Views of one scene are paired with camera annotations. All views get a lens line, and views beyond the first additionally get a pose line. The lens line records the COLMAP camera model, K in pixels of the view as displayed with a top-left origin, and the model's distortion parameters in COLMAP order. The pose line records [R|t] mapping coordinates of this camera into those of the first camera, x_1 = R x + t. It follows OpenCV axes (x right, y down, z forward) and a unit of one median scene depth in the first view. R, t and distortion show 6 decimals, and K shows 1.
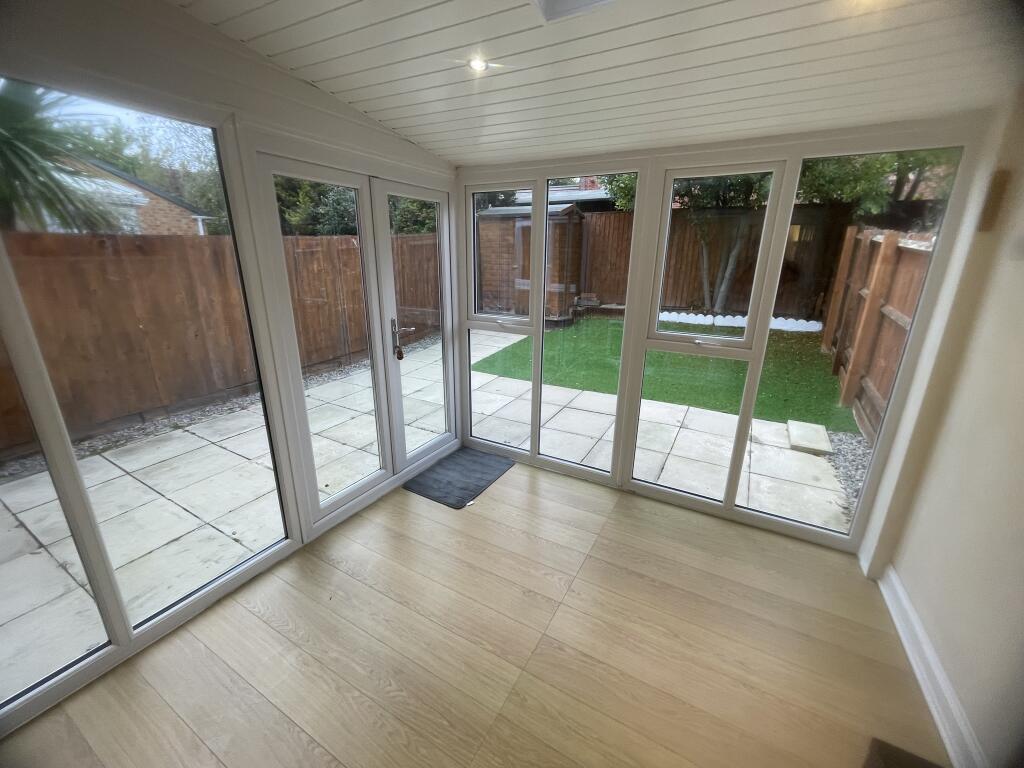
lens RADIAL K [[412.7, 0, 511.0], [0, 412.7, 380.6], [0, 0, 1]] dist [-0.001974, -0.000039]
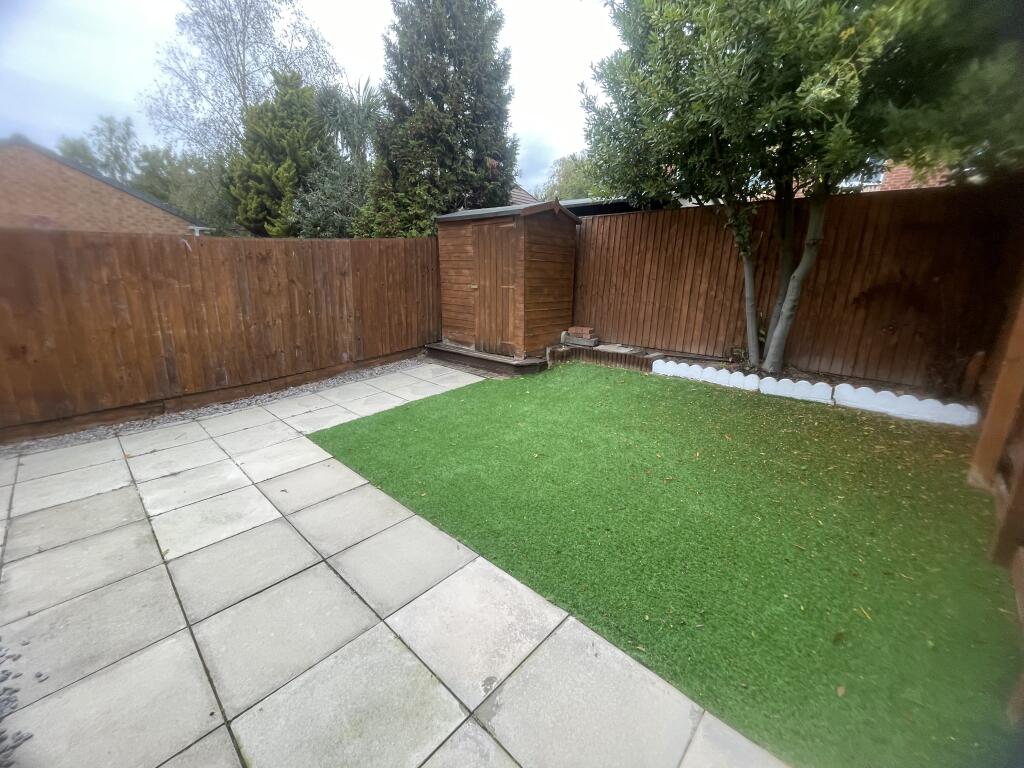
lens RADIAL K [[412.7, 0, 510.4], [0, 412.7, 382.0], [0, 0, 1]] dist [-0.001974, -0.000039]
pose [[0.973060, 0.078572, -0.216750, 0.273584], [-0.089671, 0.995092, -0.041842, -0.093201], [0.212398, 0.060151, 0.975330, 0.344519]]
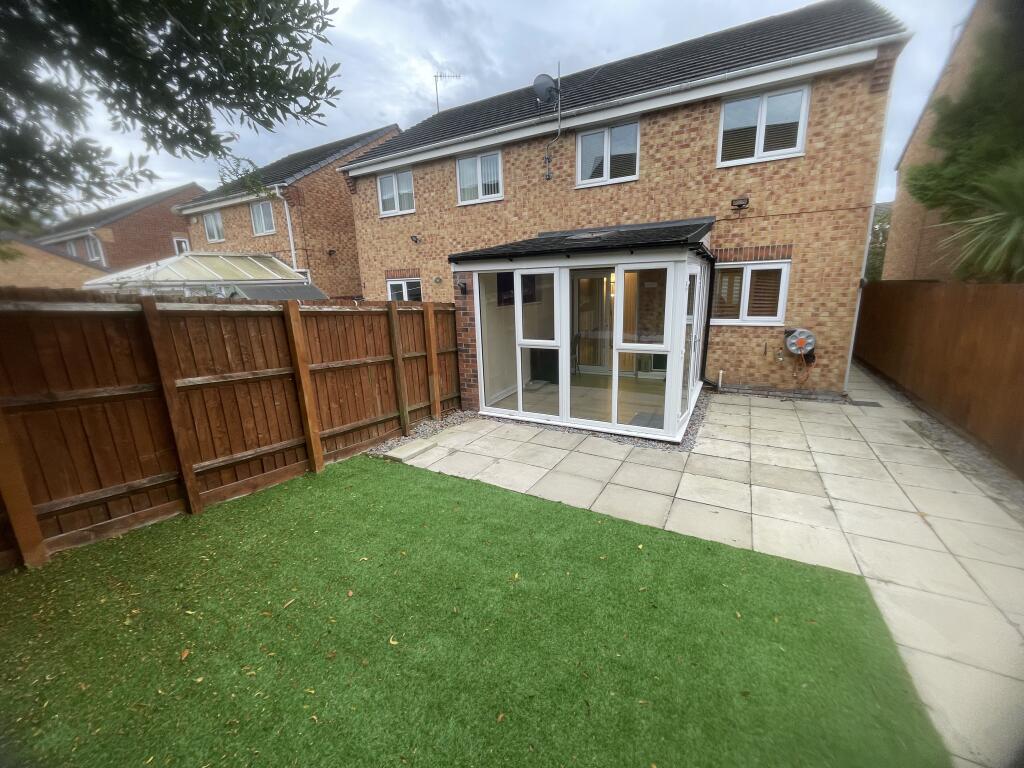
lens RADIAL K [[412.7, 0, 509.3], [0, 412.7, 386.9], [0, 0, 1]] dist [-0.001974, -0.000039]
pose [[-0.999817, 0.018638, 0.004316, 0.206933], [0.018221, 0.858927, 0.511773, -0.350448], [0.005832, 0.511758, -0.859110, 1.028695]]
